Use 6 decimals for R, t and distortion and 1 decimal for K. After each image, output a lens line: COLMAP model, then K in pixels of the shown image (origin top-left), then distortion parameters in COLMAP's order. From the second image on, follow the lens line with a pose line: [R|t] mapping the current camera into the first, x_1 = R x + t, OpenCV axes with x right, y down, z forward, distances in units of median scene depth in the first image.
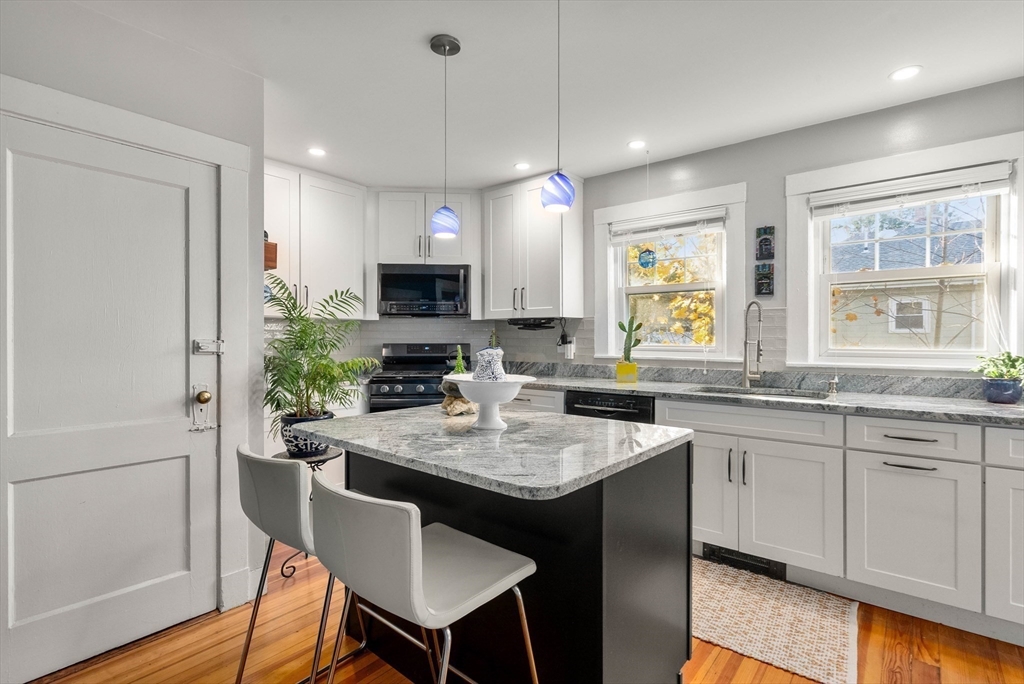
lens RADIAL K [[475.0, 0, 509.1], [0, 475.0, 343.7], [0, 0, 1]] dist [-0.003149, 0.000074]
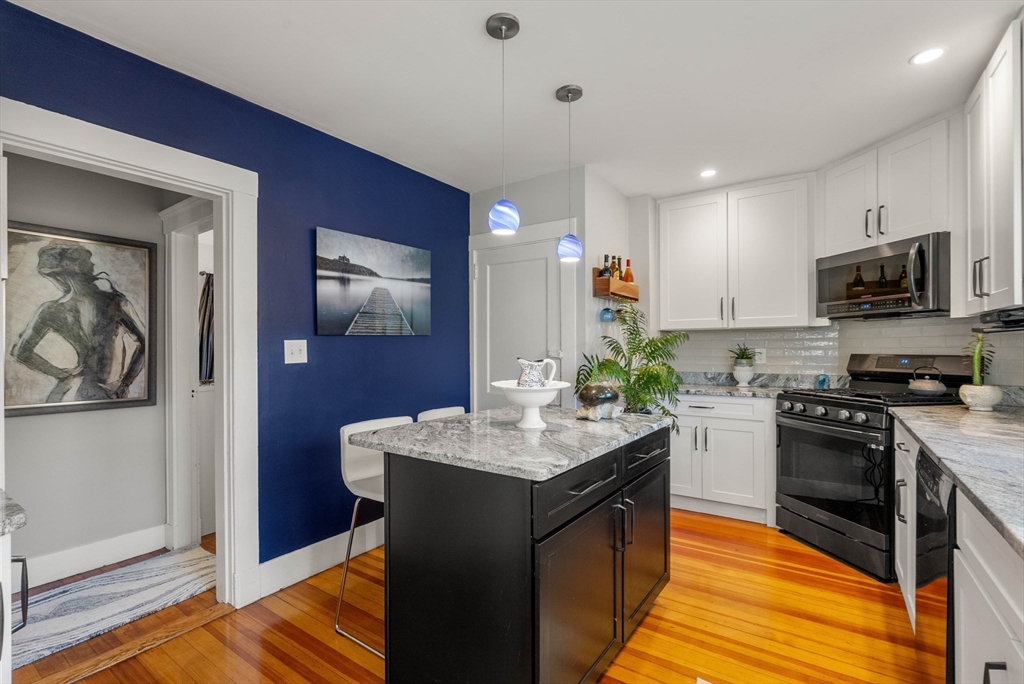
lens RADIAL K [[478.1, 0, 514.1], [0, 478.1, 349.2], [0, 0, 1]] dist [0.000128, 0.000247]
pose [[0.097862, 0.004868, -0.995188, 0.602060], [-0.007281, 0.999965, 0.004175, -0.009465], [0.995173, 0.006837, 0.097894, 0.447380]]
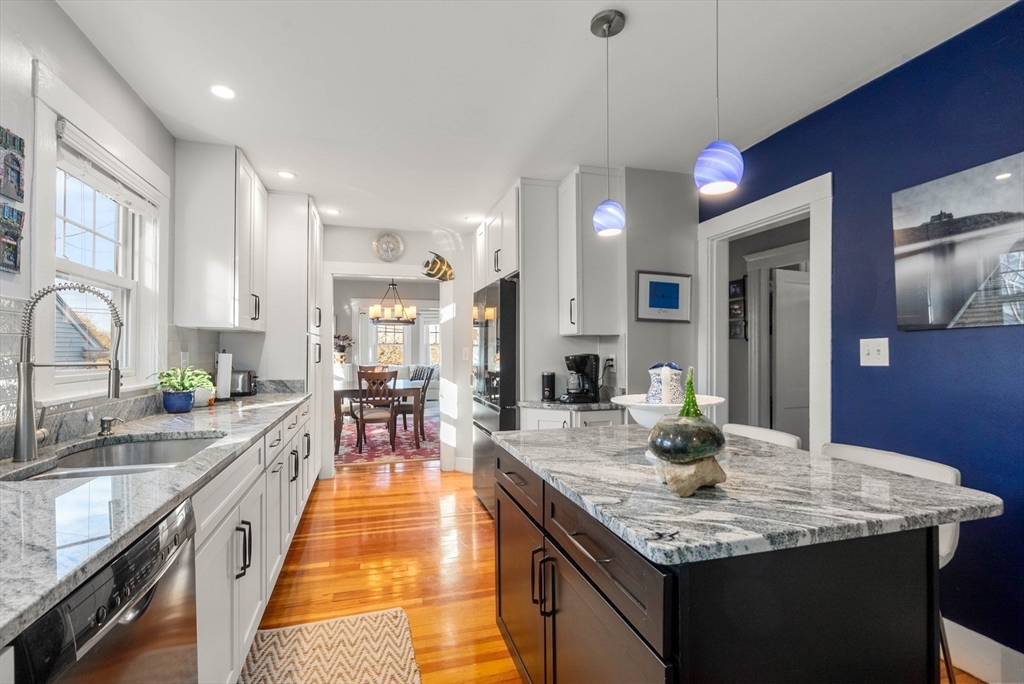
lens RADIAL K [[475.0, 0, 509.1], [0, 475.0, 343.7], [0, 0, 1]] dist [-0.003149, 0.000074]
pose [[-0.836687, 0.013139, 0.547524, -0.146651], [0.011881, 0.999912, -0.005841, -0.013590], [-0.547553, 0.001618, -0.836770, 0.995081]]
